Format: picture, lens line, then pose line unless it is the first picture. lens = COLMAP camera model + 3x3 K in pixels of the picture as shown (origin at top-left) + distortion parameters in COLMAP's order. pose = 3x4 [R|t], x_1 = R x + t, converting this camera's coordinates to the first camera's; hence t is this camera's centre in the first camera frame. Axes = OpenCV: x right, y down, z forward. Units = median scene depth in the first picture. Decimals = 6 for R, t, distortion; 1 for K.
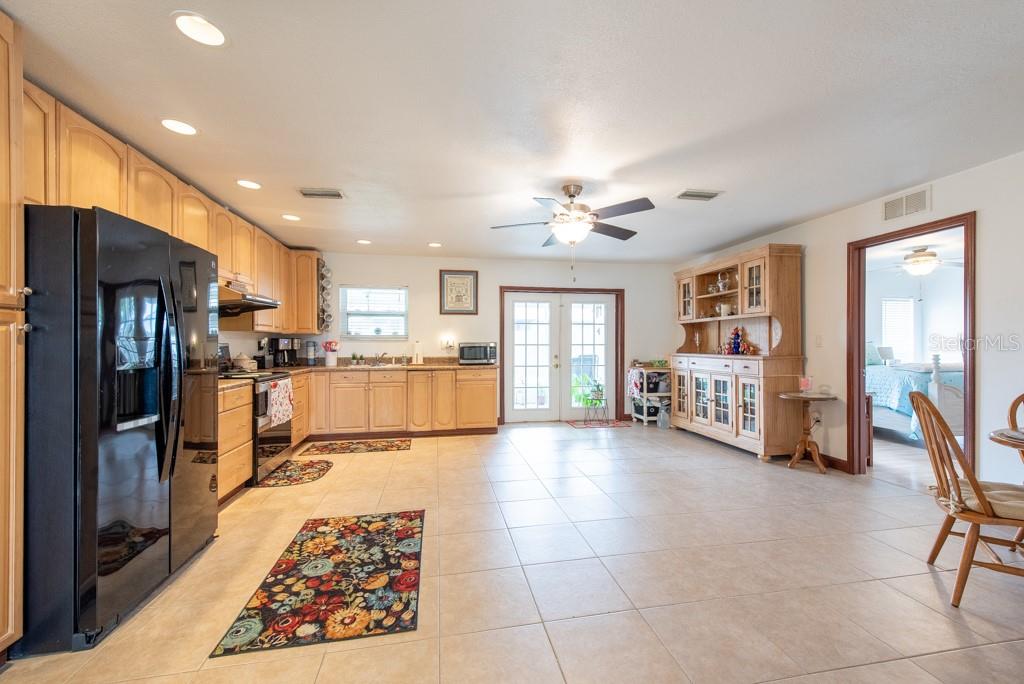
lens RADIAL K [[412.4, 0, 499.6], [0, 412.4, 341.5], [0, 0, 1]] dist [0.001929, -0.000130]
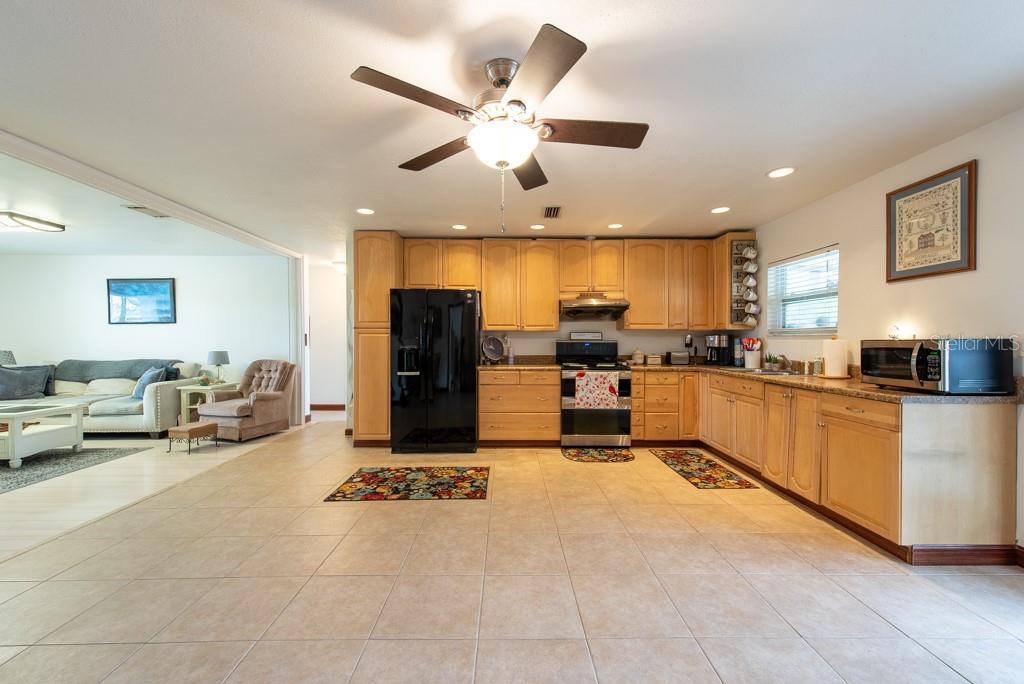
lens RADIAL K [[396.0, 0, 512.0], [0, 396.0, 342.0], [0, 0, 1]] dist [0.011765, -0.000276]
pose [[-0.159942, 0.005946, -0.987109, 0.538099], [0.003443, 0.999979, 0.005466, 0.002072], [0.987120, -0.002525, -0.159959, 0.823937]]
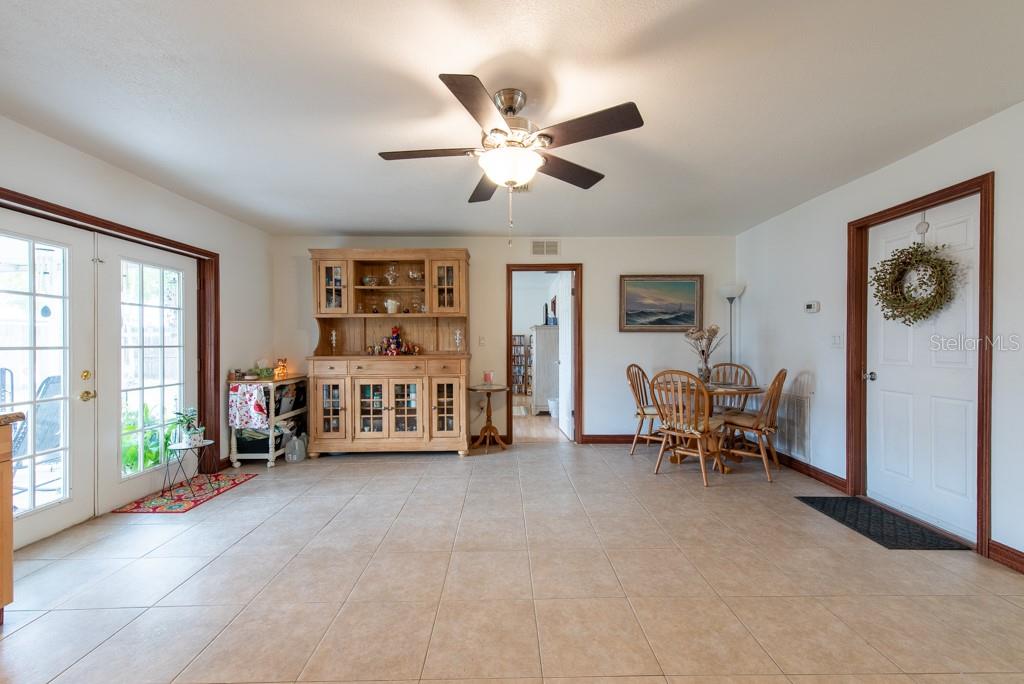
lens RADIAL K [[404.9, 0, 521.0], [0, 404.9, 341.8], [0, 0, 1]] dist [0.008684, 0.000014]
pose [[0.125276, 0.001968, 0.992120, -0.331868], [-0.000809, 0.999998, -0.001882, 0.003298], [-0.992122, -0.000567, 0.125277, 0.678061]]
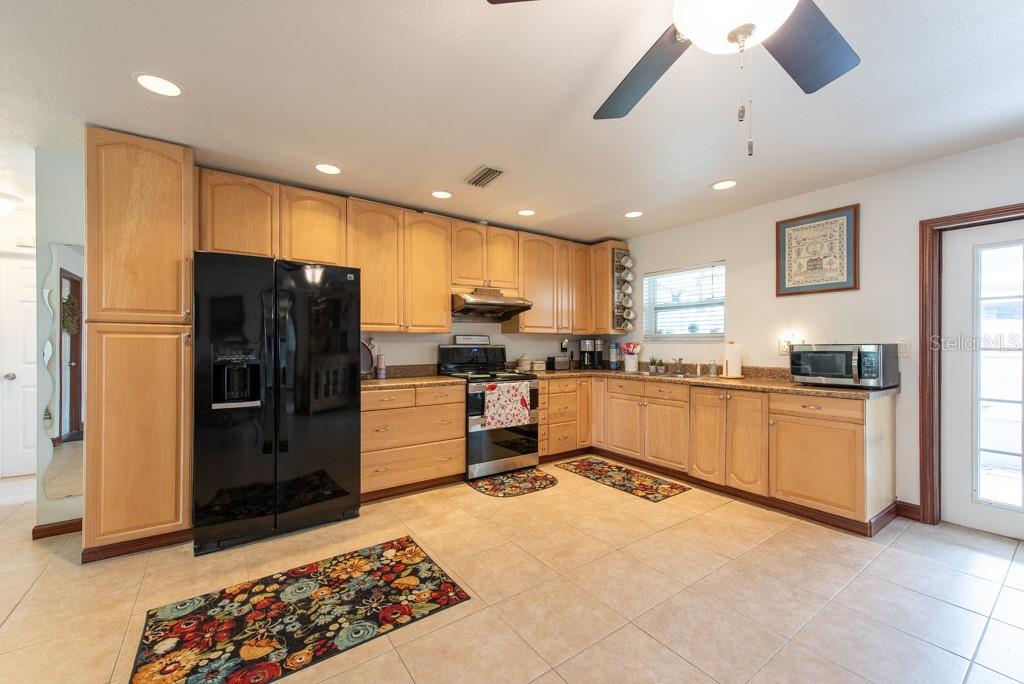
lens RADIAL K [[399.1, 0, 509.7], [0, 399.1, 344.0], [0, 0, 1]] dist [0.022856, -0.009381]
pose [[0.426325, 0.000678, -0.904570, 0.287204], [0.003933, 0.999989, 0.002603, -0.000546], [0.904561, -0.004667, 0.426318, 0.525425]]
